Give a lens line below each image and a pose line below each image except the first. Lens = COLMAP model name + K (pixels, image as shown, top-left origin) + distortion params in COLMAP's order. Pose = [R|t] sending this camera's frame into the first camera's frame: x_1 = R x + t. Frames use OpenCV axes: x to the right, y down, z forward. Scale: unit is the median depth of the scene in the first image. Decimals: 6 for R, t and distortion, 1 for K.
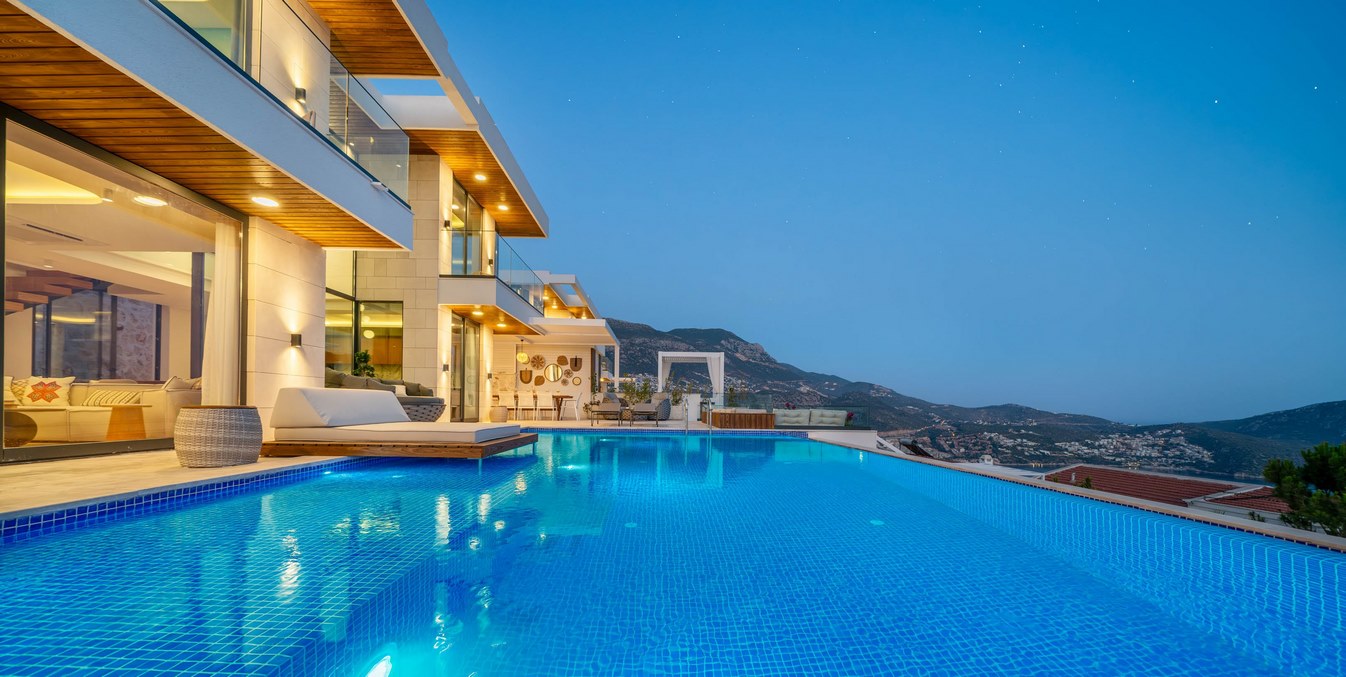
lens RADIAL K [[457.7, 0, 654.2], [0, 457.7, 402.5], [0, 0, 1]] dist [-0.002749, 0.000036]
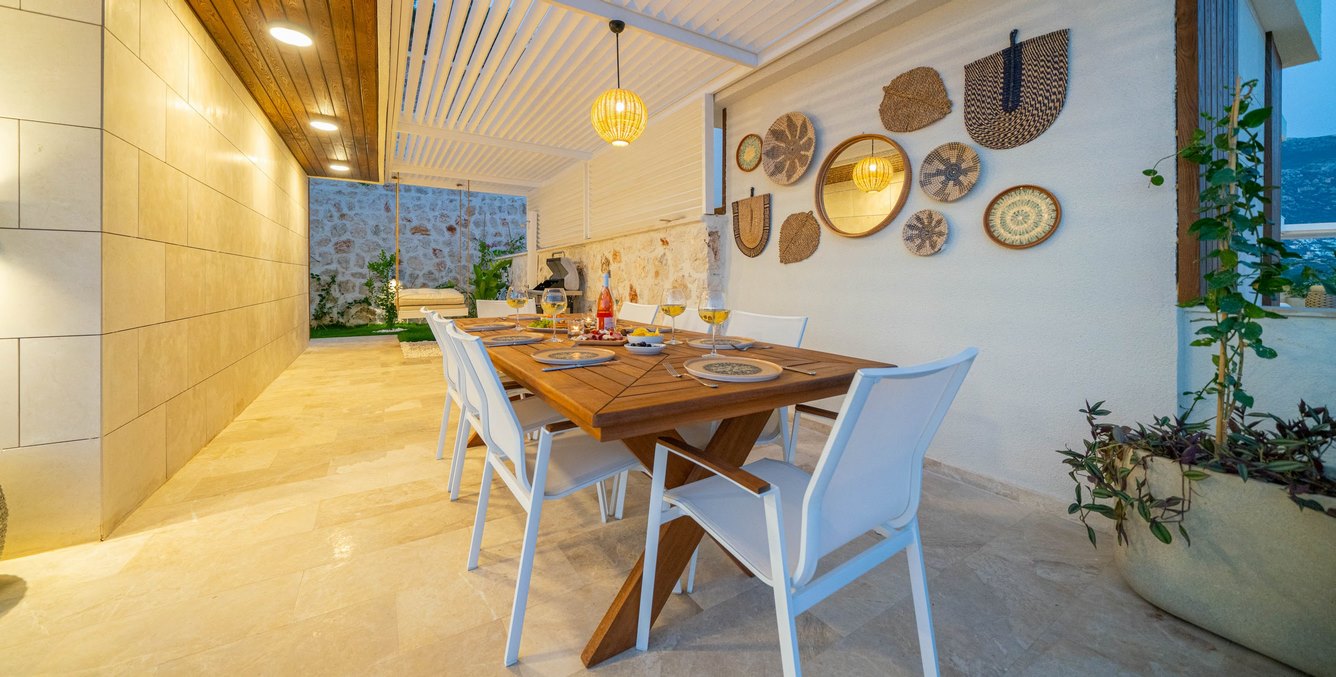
lens RADIAL K [[457.5, 0, 653.1], [0, 457.5, 279.3], [0, 0, 1]] dist [-0.001761, -0.000086]
pose [[0.529213, -0.008221, -0.848449, -0.156955], [0.008054, 0.999957, -0.004665, -0.040169], [0.848451, -0.004365, 0.529257, 1.163046]]
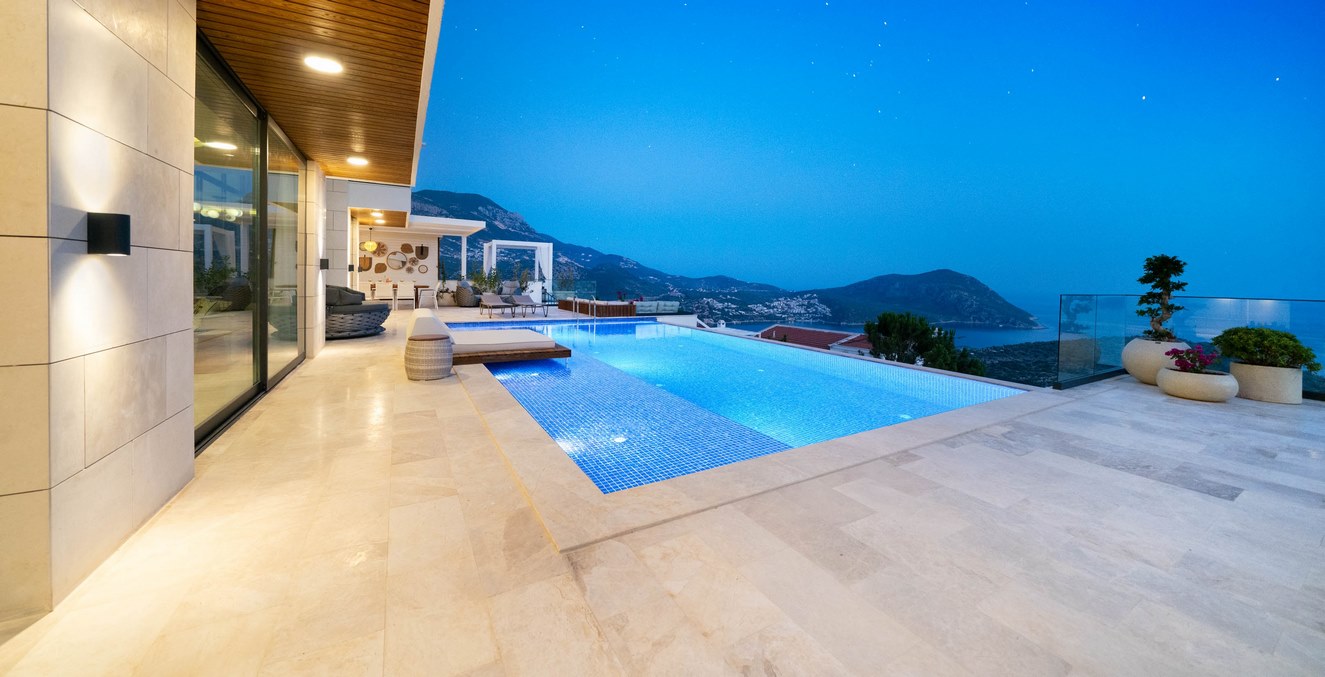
lens RADIAL K [[453.8, 0, 641.9], [0, 453.8, 281.8], [0, 0, 1]] dist [-0.001761, -0.000086]
pose [[0.881776, -0.001302, 0.471666, -0.299393], [-0.008894, 0.999773, 0.019386, -0.058583], [-0.471584, -0.021289, 0.881564, -0.175621]]
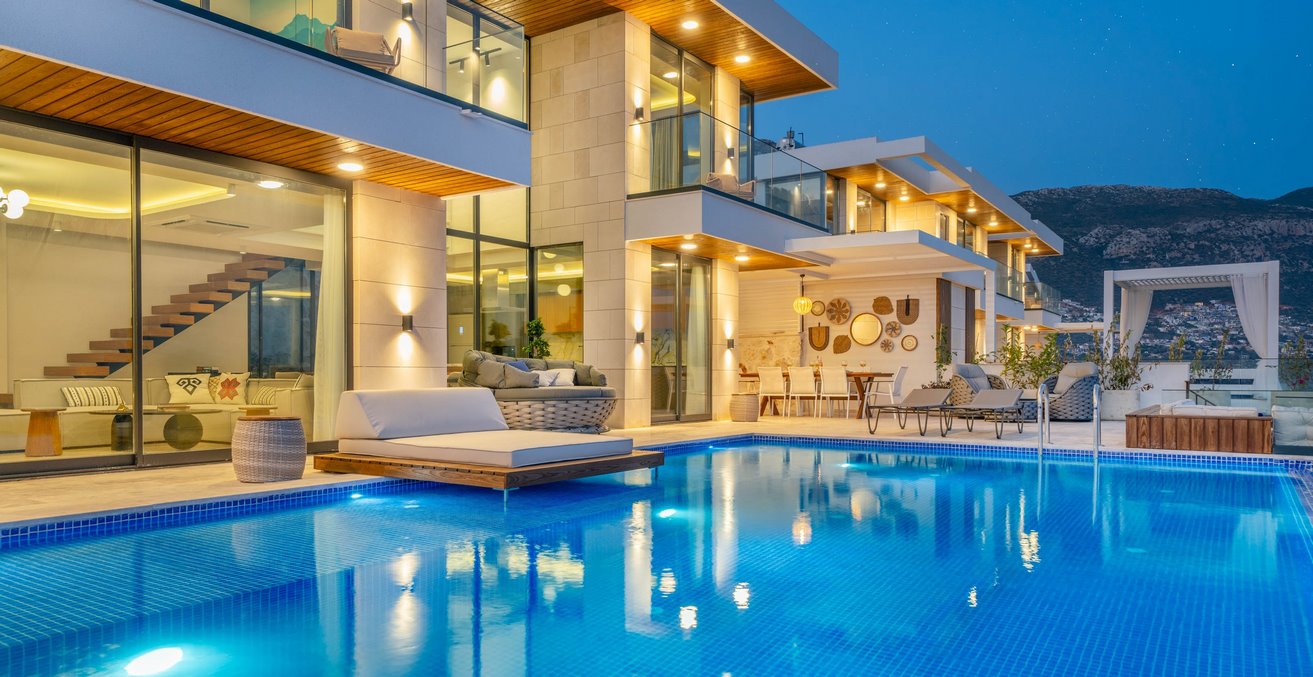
lens RADIAL K [[864.6, 0, 631.6], [0, 864.6, 383.7], [0, 0, 1]] dist [0.006714, 0.002614]
pose [[0.820495, -0.004642, -0.571635, 0.192736], [0.013034, 0.999859, 0.010590, -0.020019], [0.571505, -0.016140, 0.820440, -0.008101]]
